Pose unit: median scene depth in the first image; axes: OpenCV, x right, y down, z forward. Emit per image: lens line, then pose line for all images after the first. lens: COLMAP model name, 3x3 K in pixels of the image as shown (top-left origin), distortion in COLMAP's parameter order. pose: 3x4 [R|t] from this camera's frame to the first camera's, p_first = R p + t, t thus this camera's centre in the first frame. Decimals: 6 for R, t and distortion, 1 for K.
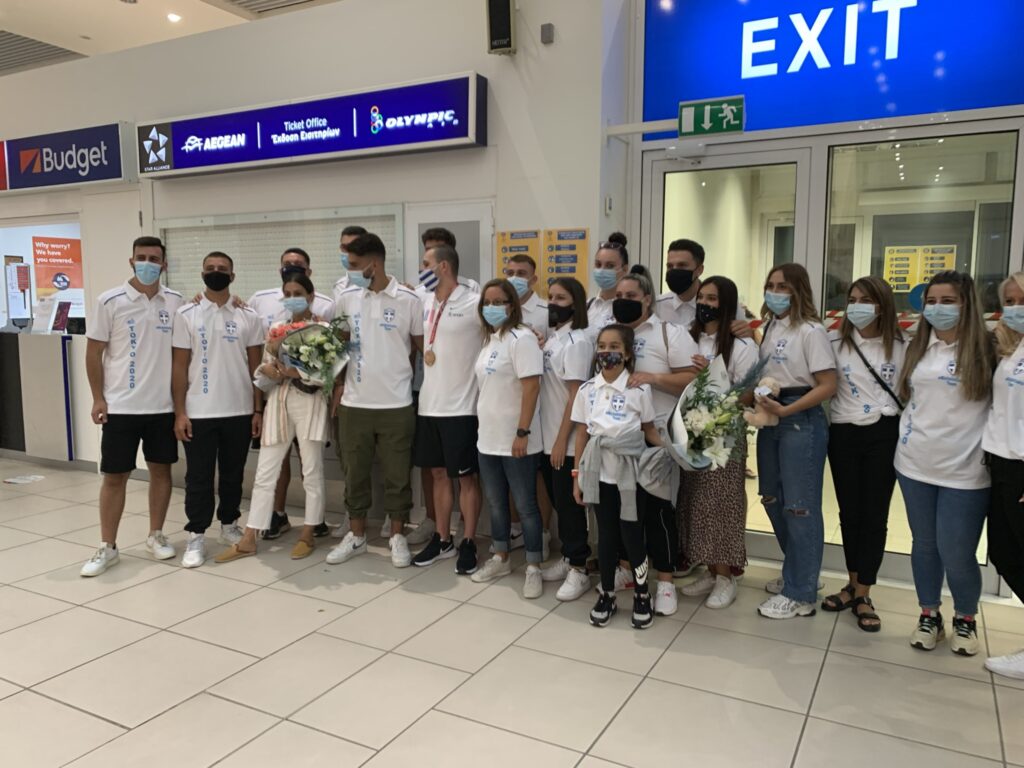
lens RADIAL K [[785.6, 0, 504.7], [0, 785.6, 382.7], [0, 0, 1]] dist [0.014101, -0.017458]
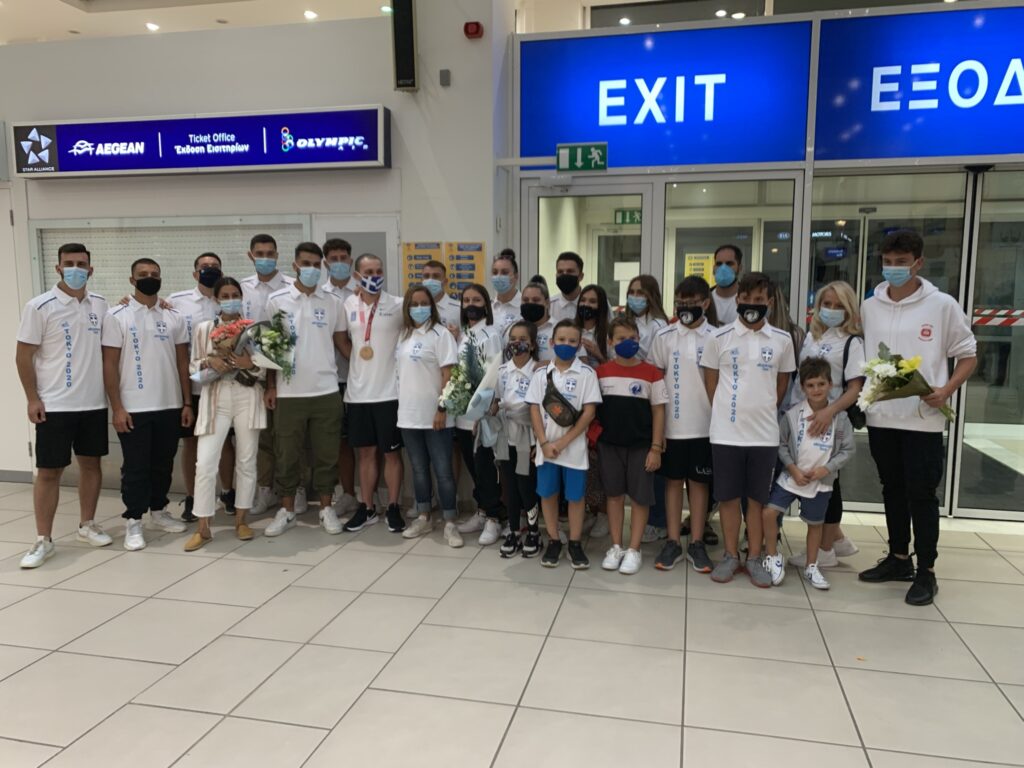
lens RADIAL K [[785.6, 0, 513.7], [0, 785.6, 390.3], [0, 0, 1]] dist [0.014101, -0.017458]
pose [[0.961604, -0.035211, 0.272174, -0.185318], [0.029413, 0.999246, 0.025354, 0.002235], [-0.272861, -0.016375, 0.961914, -0.180008]]
